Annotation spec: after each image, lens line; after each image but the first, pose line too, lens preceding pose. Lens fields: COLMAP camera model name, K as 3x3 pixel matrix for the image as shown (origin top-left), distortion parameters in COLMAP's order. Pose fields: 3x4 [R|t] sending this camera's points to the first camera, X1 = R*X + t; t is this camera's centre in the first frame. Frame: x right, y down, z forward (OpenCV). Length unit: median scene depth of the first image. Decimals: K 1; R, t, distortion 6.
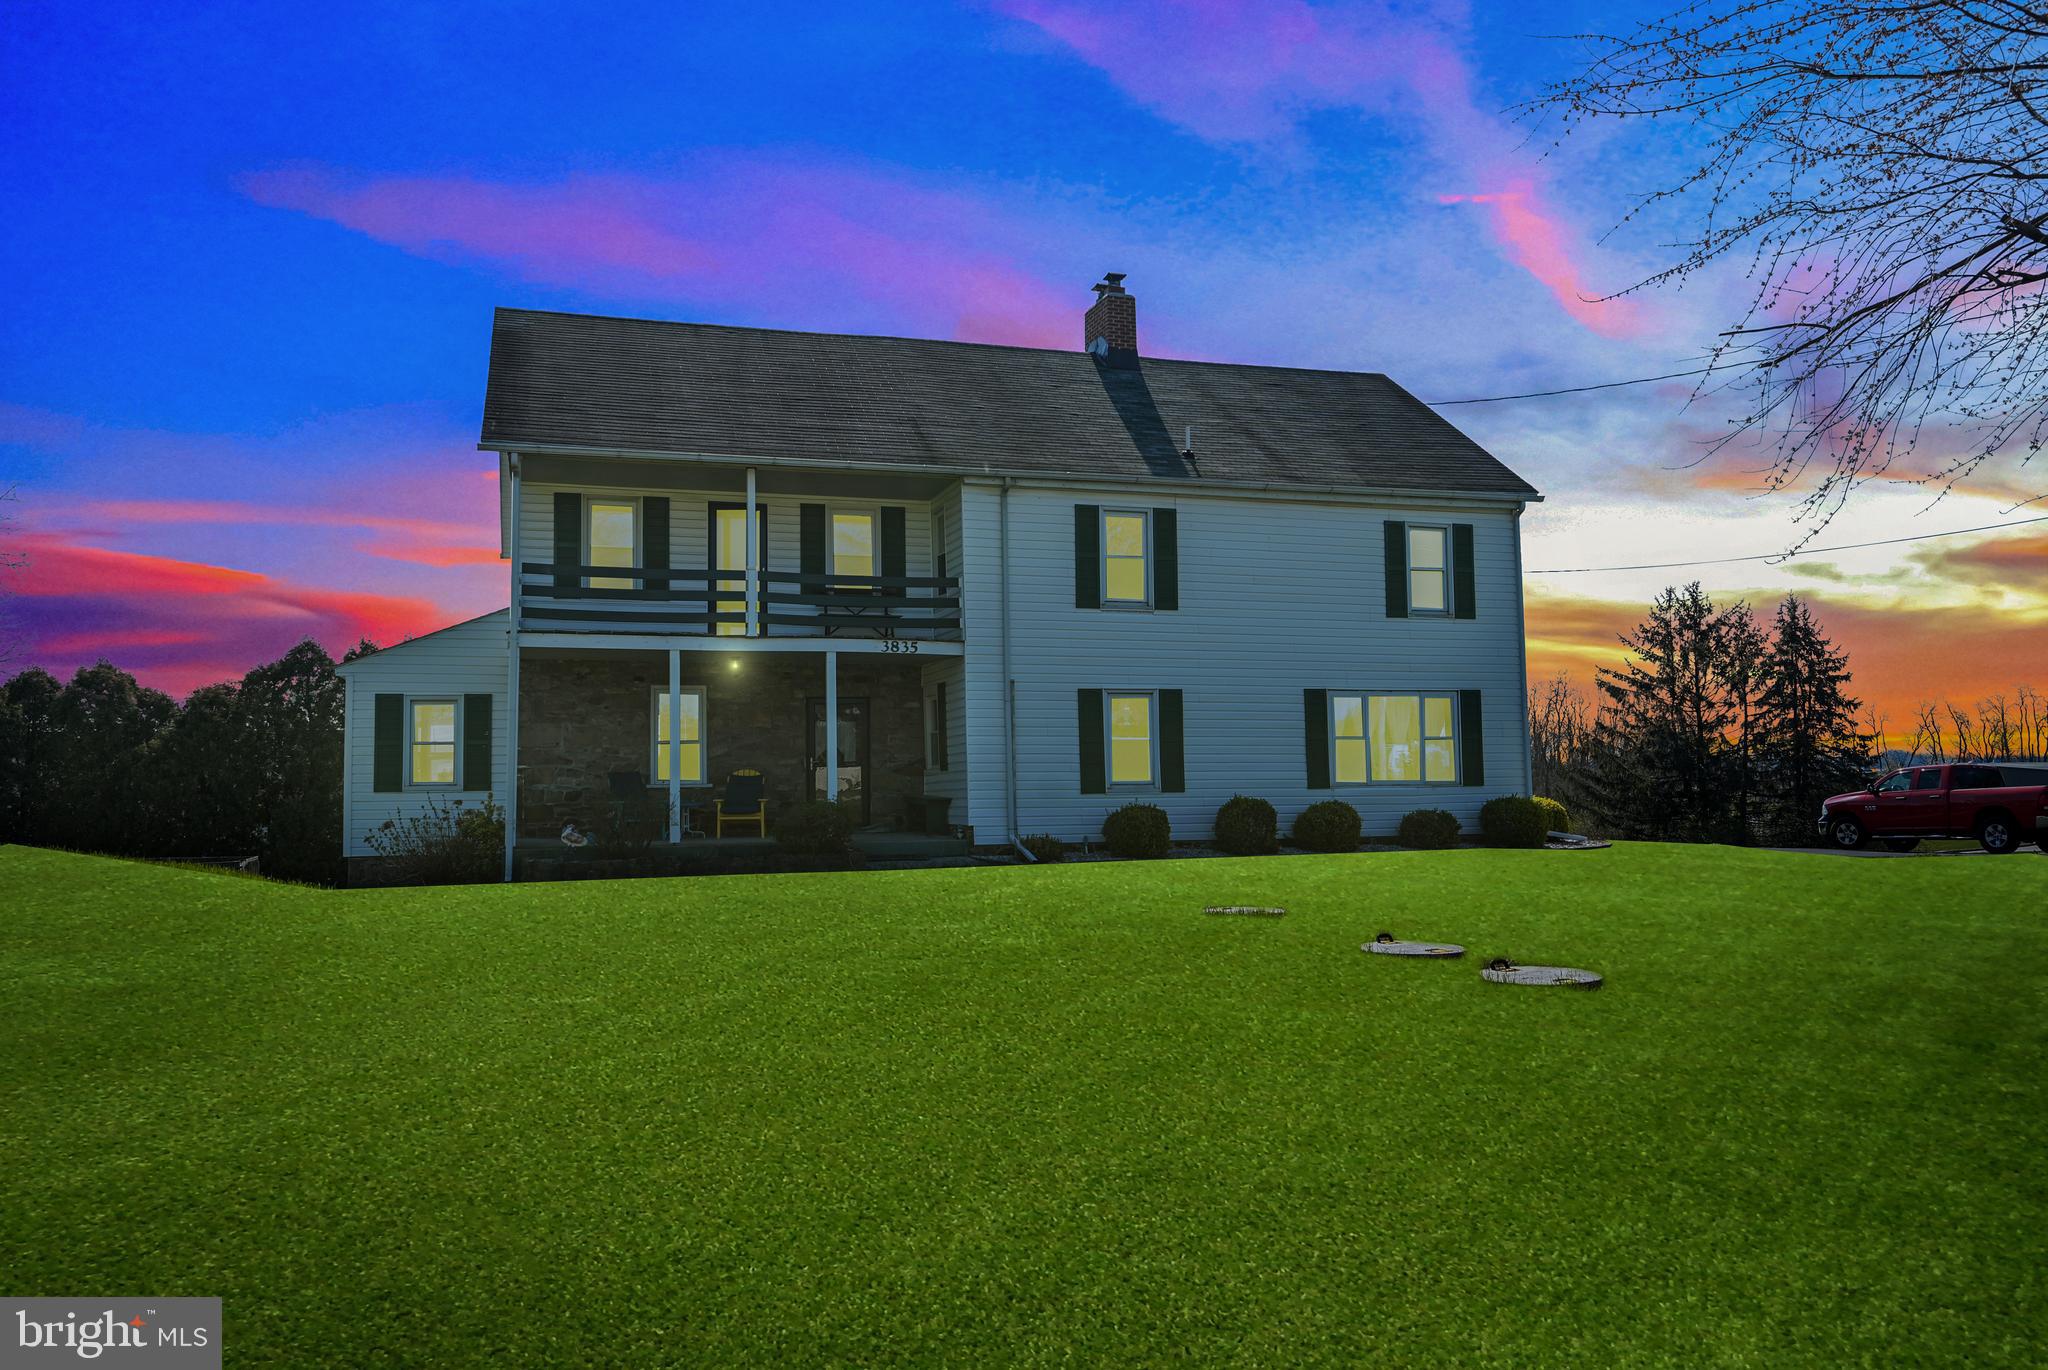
lens RADIAL K [[1395.6, 0, 1024.0], [0, 1395.6, 685.0], [0, 0, 1]] dist [-0.002473, -0.000113]
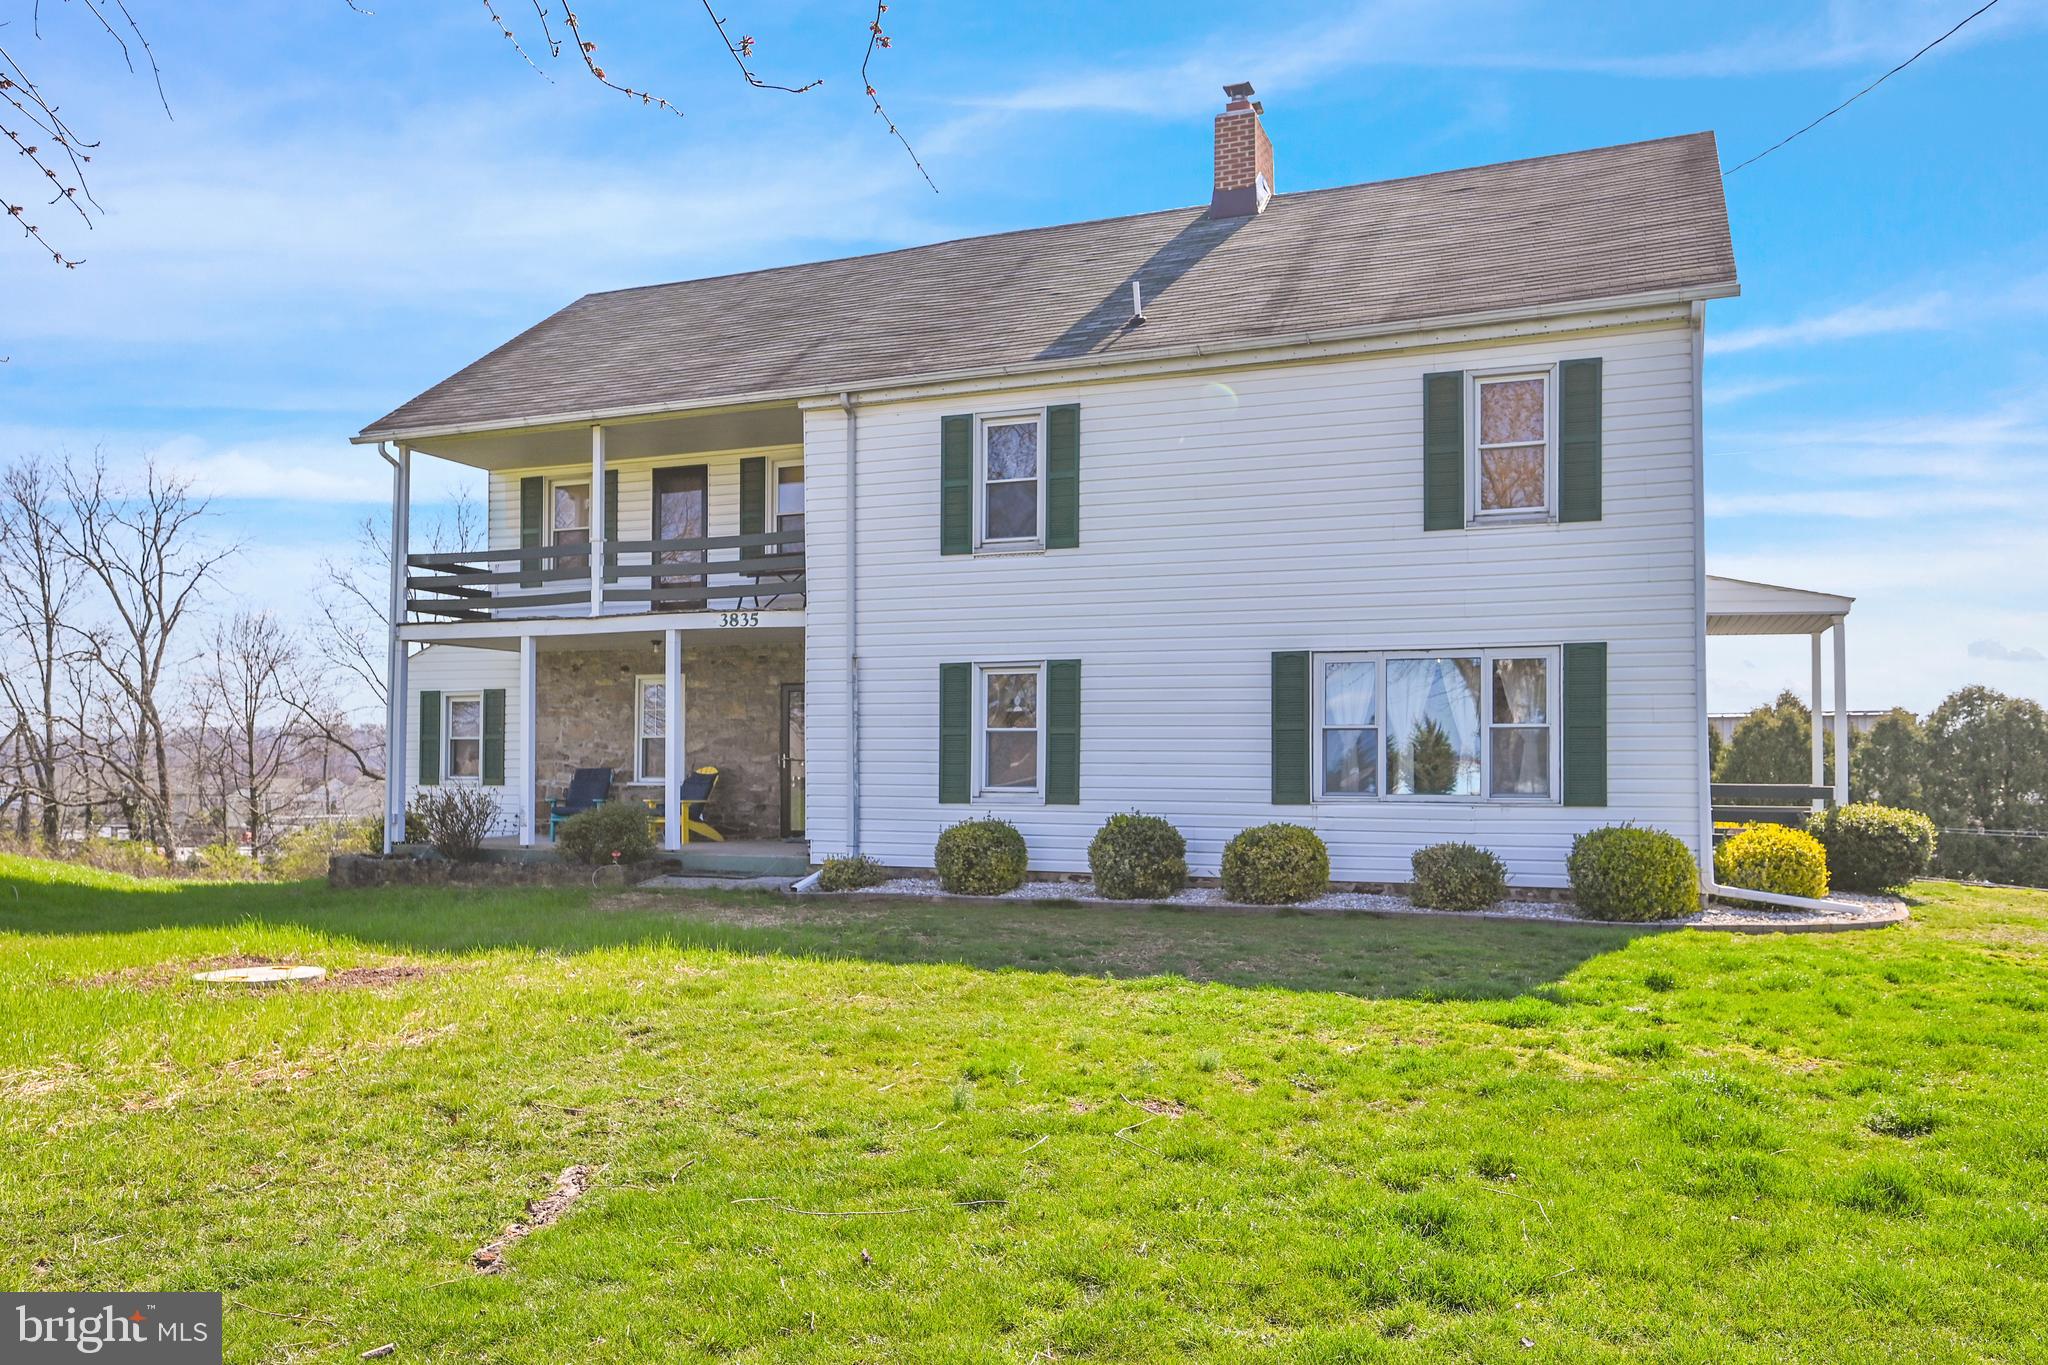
lens RADIAL K [[1471.3, 0, 1145.2], [0, 1471.3, 744.7], [0, 0, 1]] dist [-0.001183, 0.001107]
pose [[0.790426, 0.000257, -0.612558, 0.597242], [0.027553, 0.998973, 0.035973, 0.020422], [0.611938, -0.045312, 0.789607, 0.431505]]
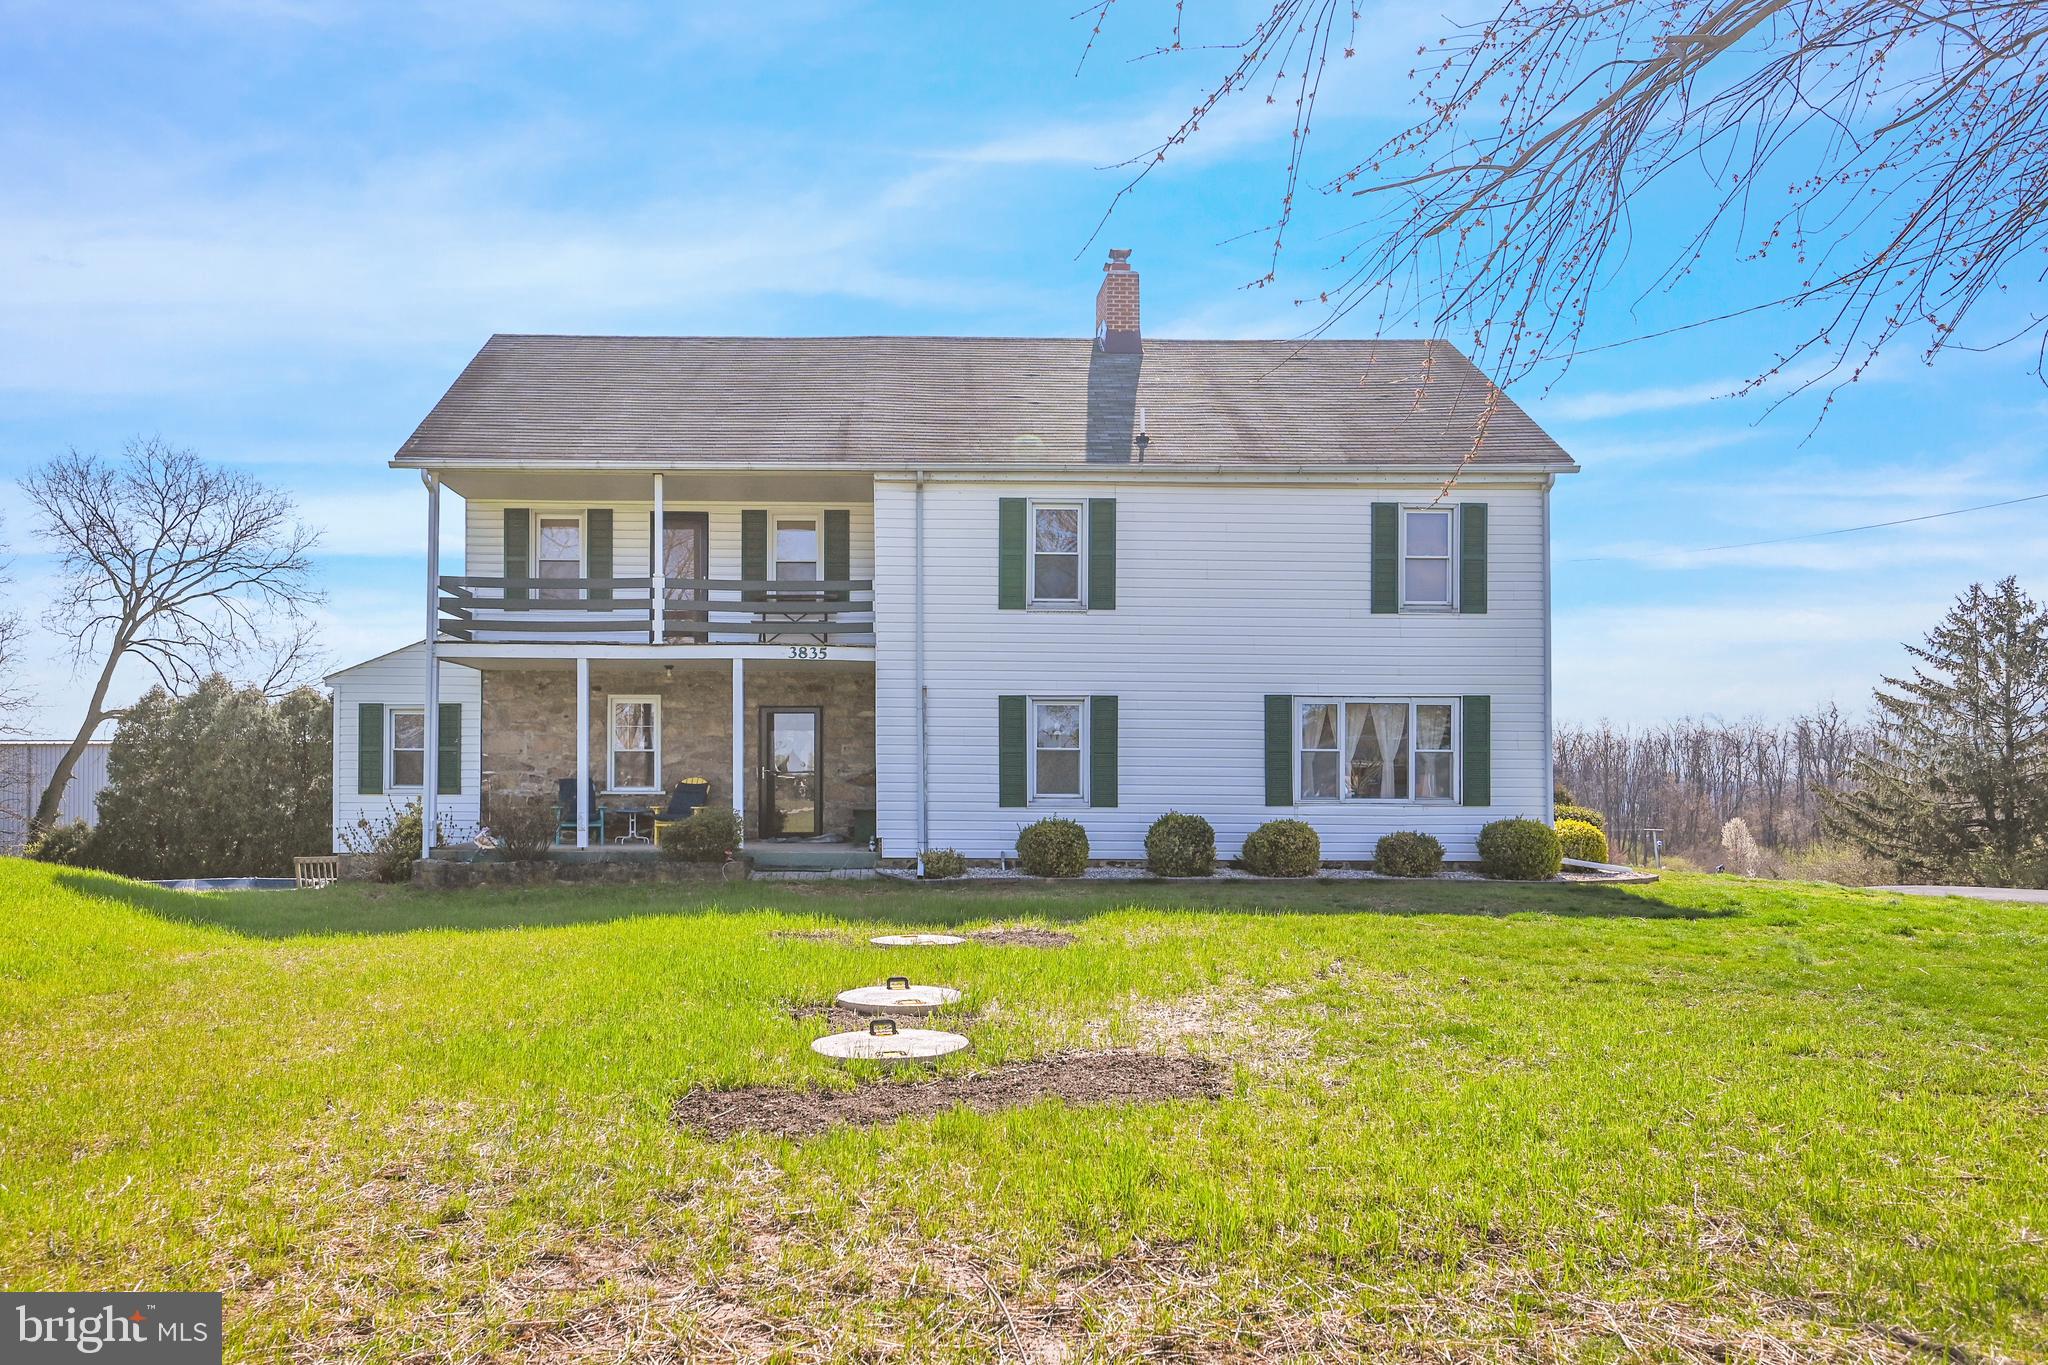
lens RADIAL K [[1312.5, 0, 1018.7], [0, 1312.5, 778.6], [0, 0, 1]] dist [-0.003024, -0.000206]
pose [[0.964069, 0.011241, -0.265414, 0.280187], [0.003483, 0.998484, 0.054938, 0.009793], [0.265629, -0.053888, 0.962568, 0.145899]]
